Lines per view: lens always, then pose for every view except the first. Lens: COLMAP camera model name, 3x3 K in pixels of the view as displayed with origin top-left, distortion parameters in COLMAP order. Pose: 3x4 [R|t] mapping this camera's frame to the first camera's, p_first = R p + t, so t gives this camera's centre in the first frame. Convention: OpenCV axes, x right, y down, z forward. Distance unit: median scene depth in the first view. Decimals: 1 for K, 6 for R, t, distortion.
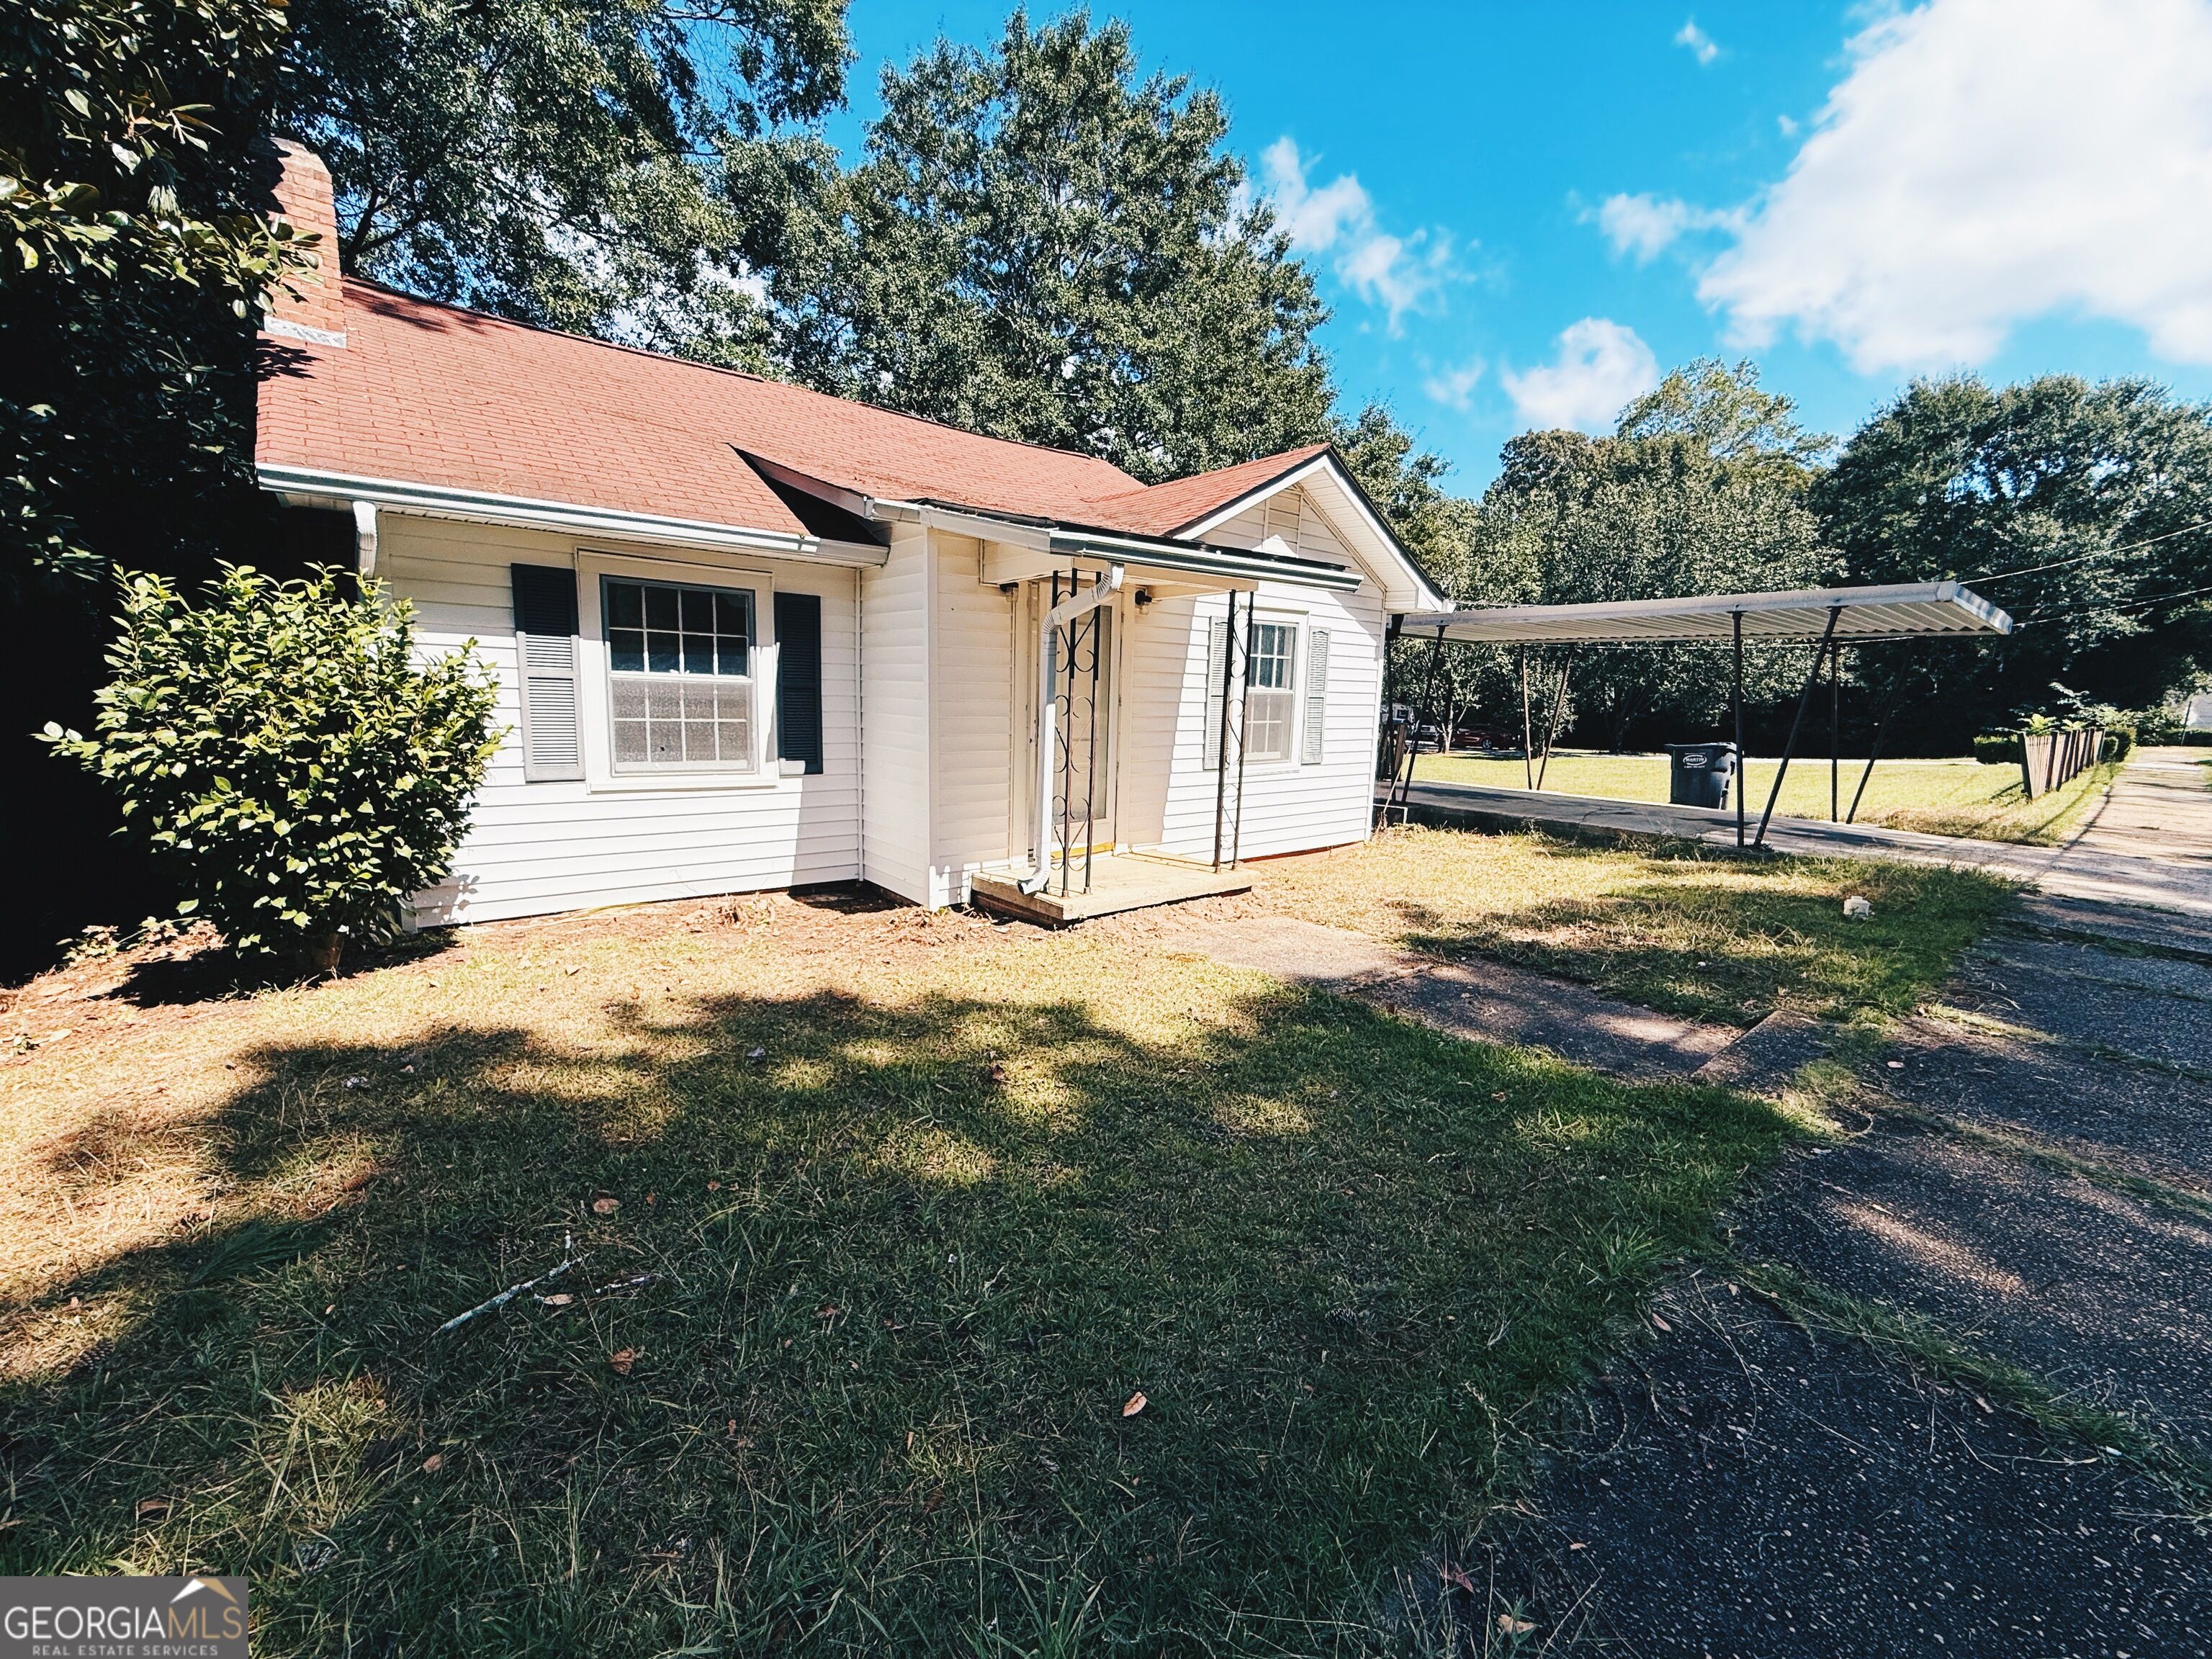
lens RADIAL K [[881.5, 0, 1101.3], [0, 881.5, 829.1], [0, 0, 1]] dist [-0.000928, 0.000040]
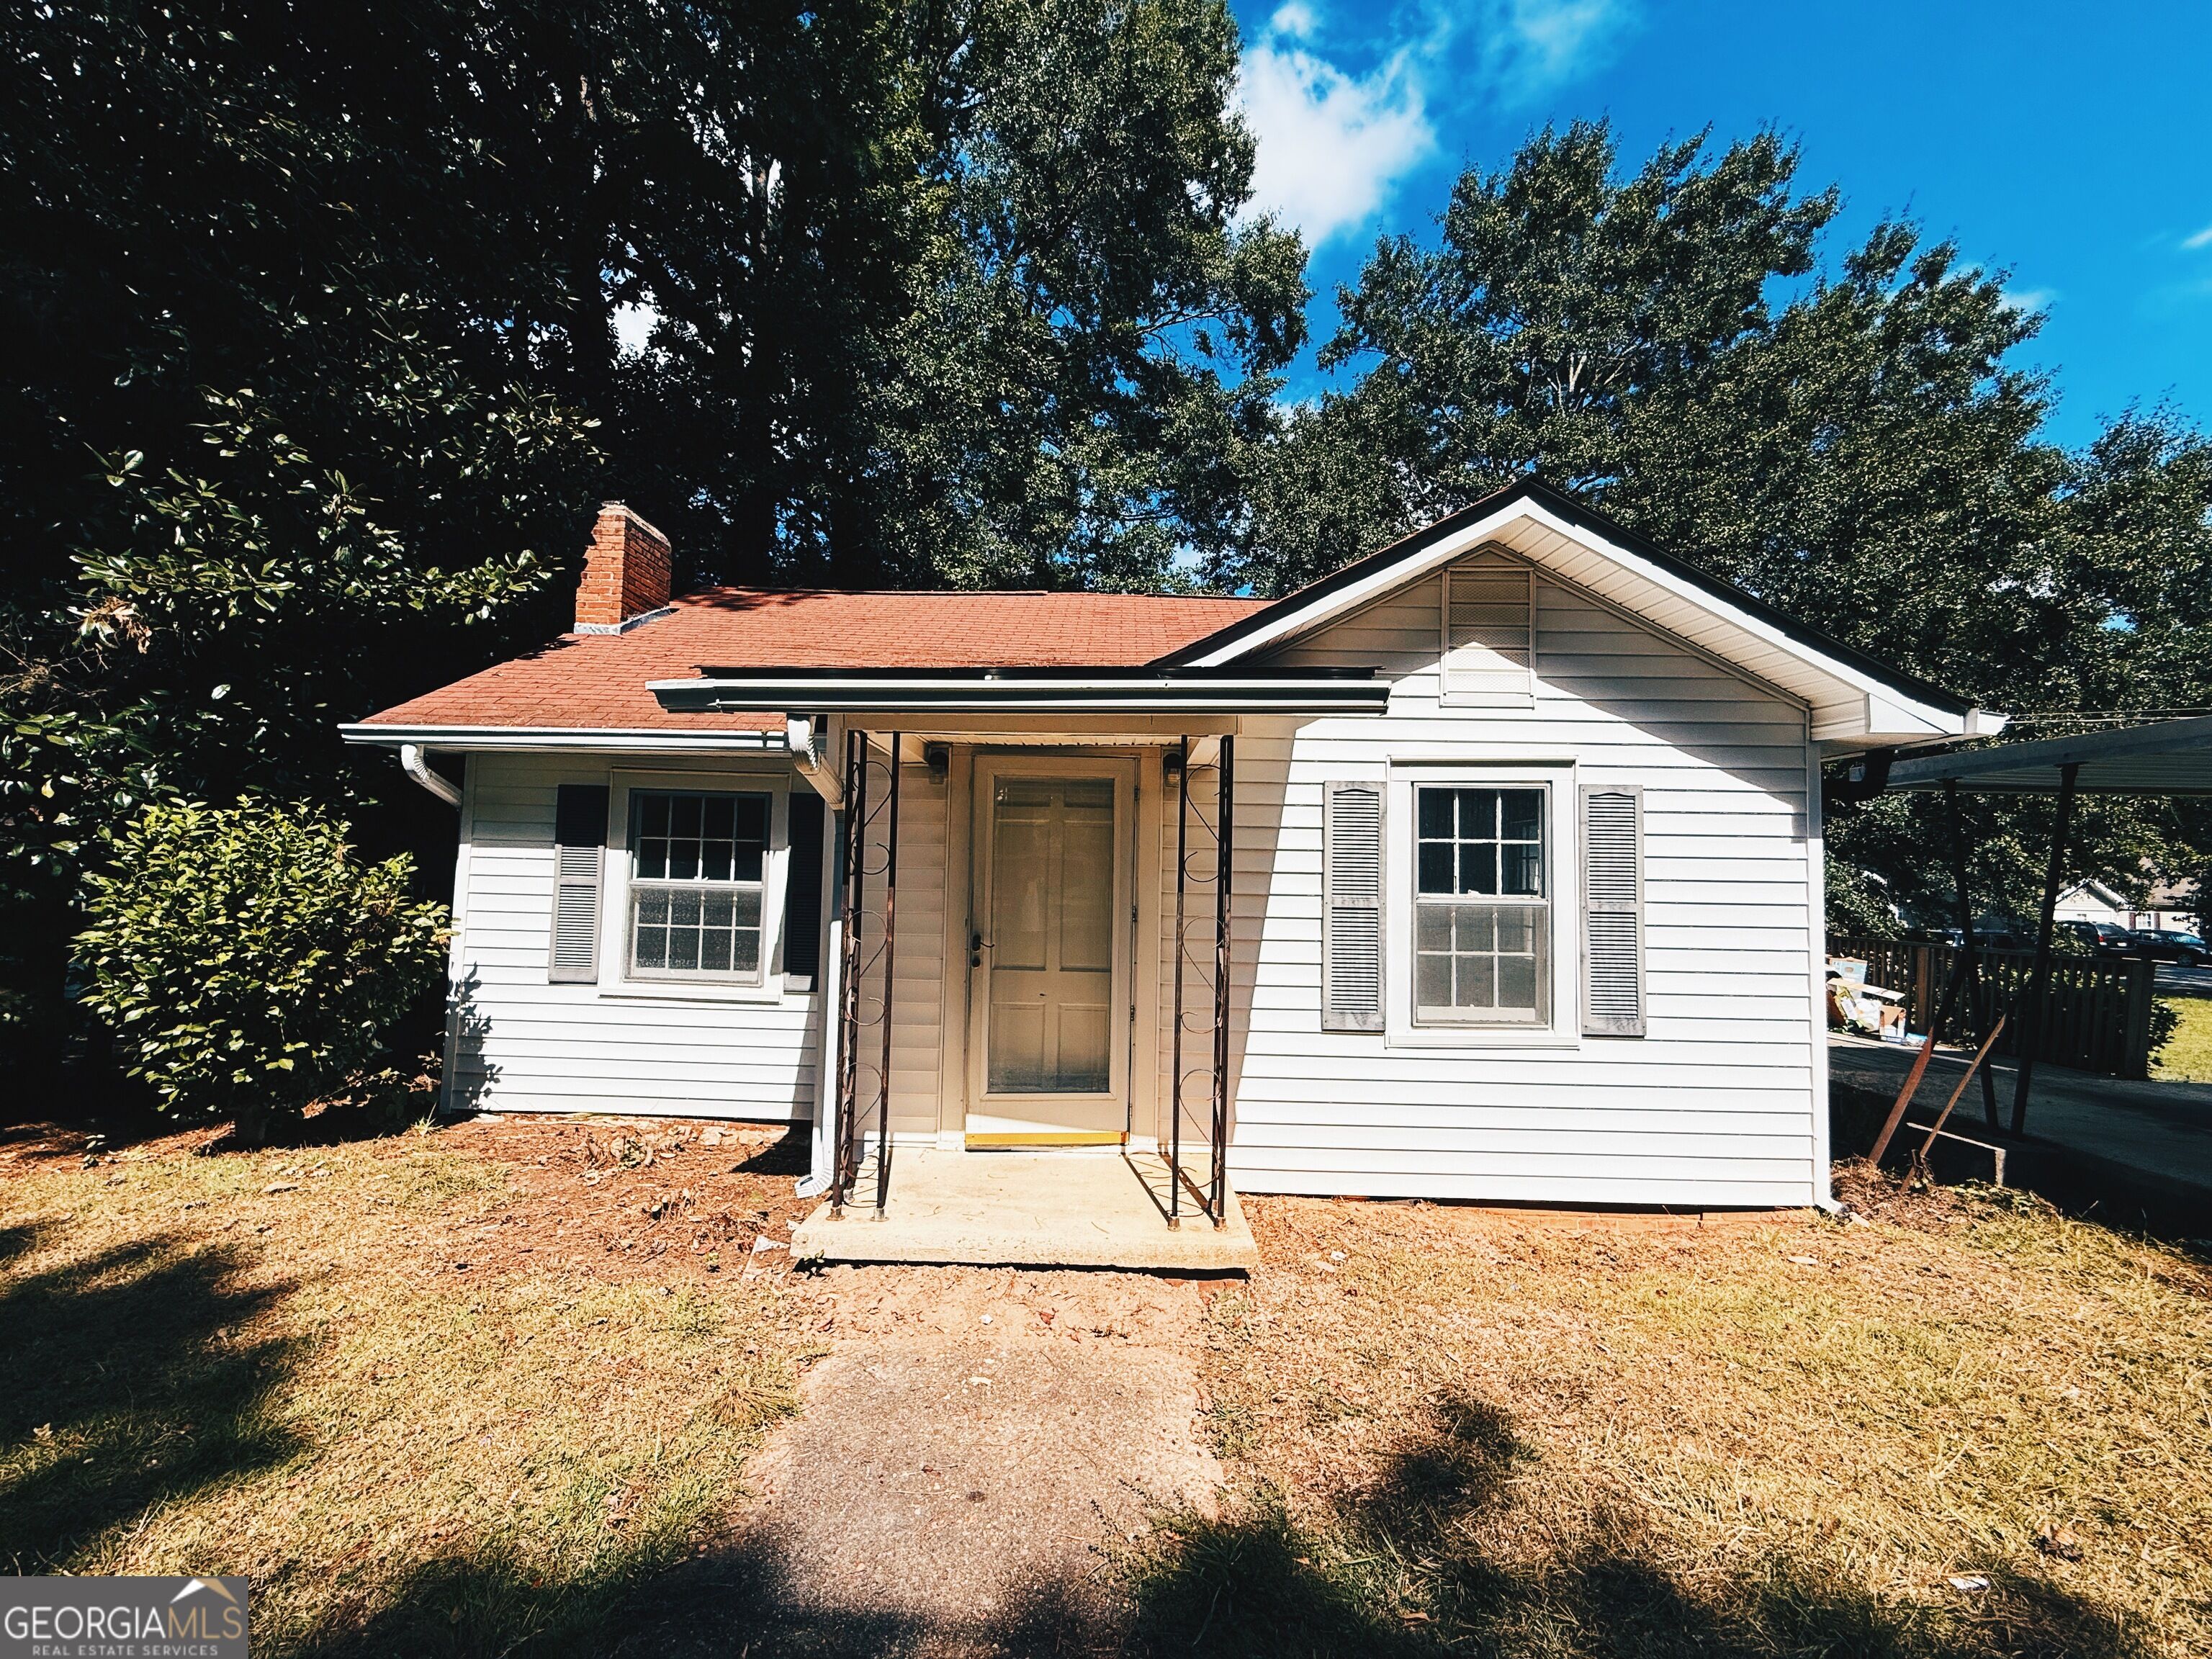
lens RADIAL K [[881.5, 0, 1101.3], [0, 881.5, 829.1], [0, 0, 1]] dist [-0.000928, 0.000040]
pose [[0.760152, -0.044134, -0.648245, 0.494663], [-0.101530, 0.977366, -0.185599, -0.092788], [0.641764, 0.206900, 0.738466, 0.536684]]
